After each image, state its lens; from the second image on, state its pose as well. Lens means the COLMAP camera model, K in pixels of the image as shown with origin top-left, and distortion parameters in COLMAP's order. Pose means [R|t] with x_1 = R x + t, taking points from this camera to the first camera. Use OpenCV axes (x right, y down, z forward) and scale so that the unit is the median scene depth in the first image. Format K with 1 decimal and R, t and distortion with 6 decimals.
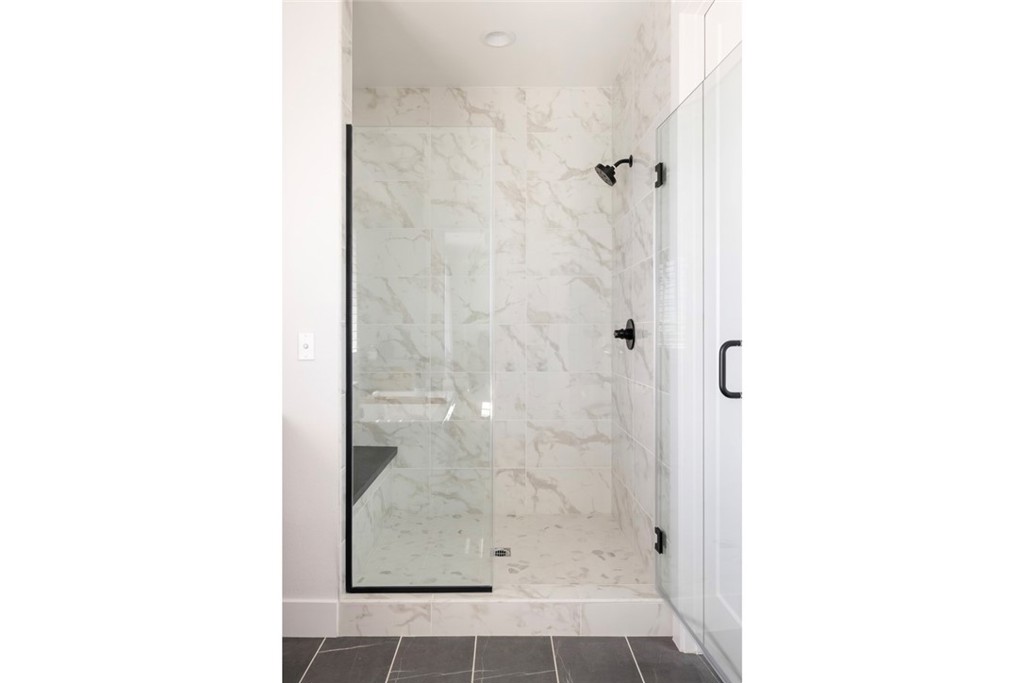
lens RADIAL K [[517.3, 0, 507.0], [0, 517.3, 327.3], [0, 0, 1]] dist [-0.003788, -0.000283]
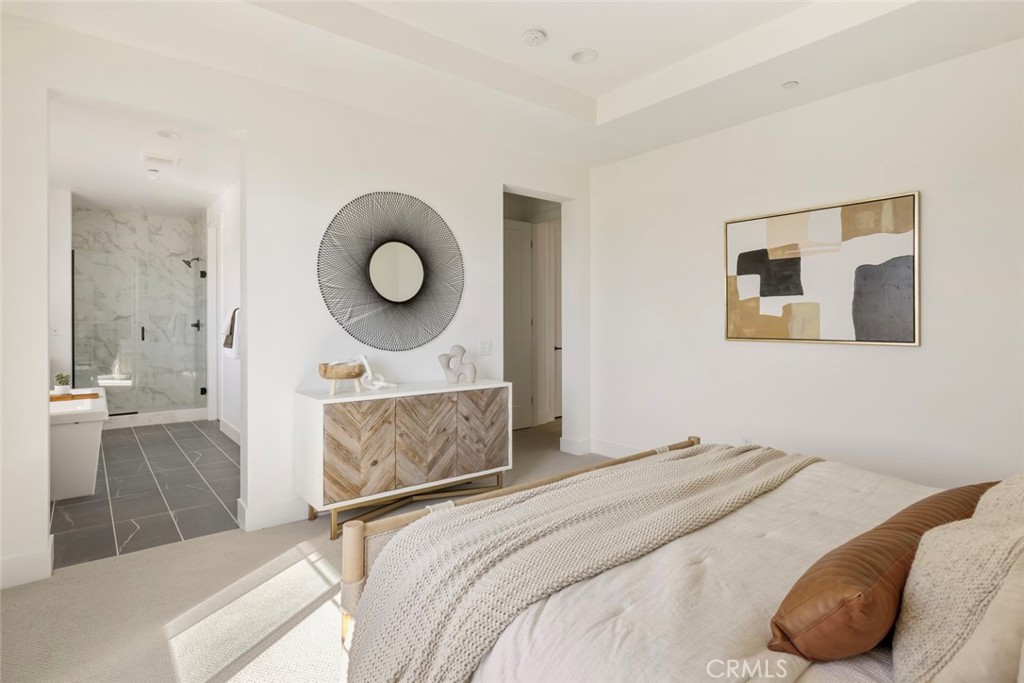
lens RADIAL K [[523.8, 0, 519.7], [0, 523.8, 319.3], [0, 0, 1]] dist [-0.001686, 0.000080]
pose [[0.775106, -0.004134, 0.631817, -0.147400], [-0.006167, 0.999881, 0.014108, -0.055364], [-0.631801, -0.014832, 0.774989, -1.765119]]
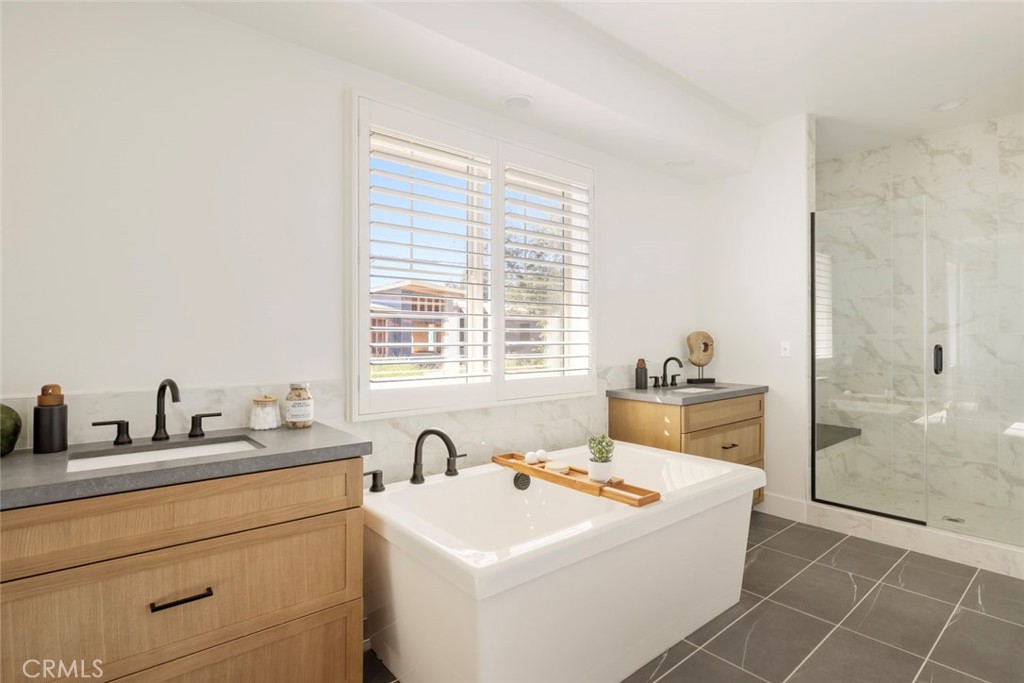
lens RADIAL K [[504.2, 0, 510.5], [0, 504.2, 338.5], [0, 0, 1]] dist [0.000484, 0.000760]
pose [[0.639399, -0.000746, -0.768875, 0.199351], [0.004410, 0.999987, 0.002697, -0.003661], [0.768863, -0.005115, 0.639393, -0.486192]]
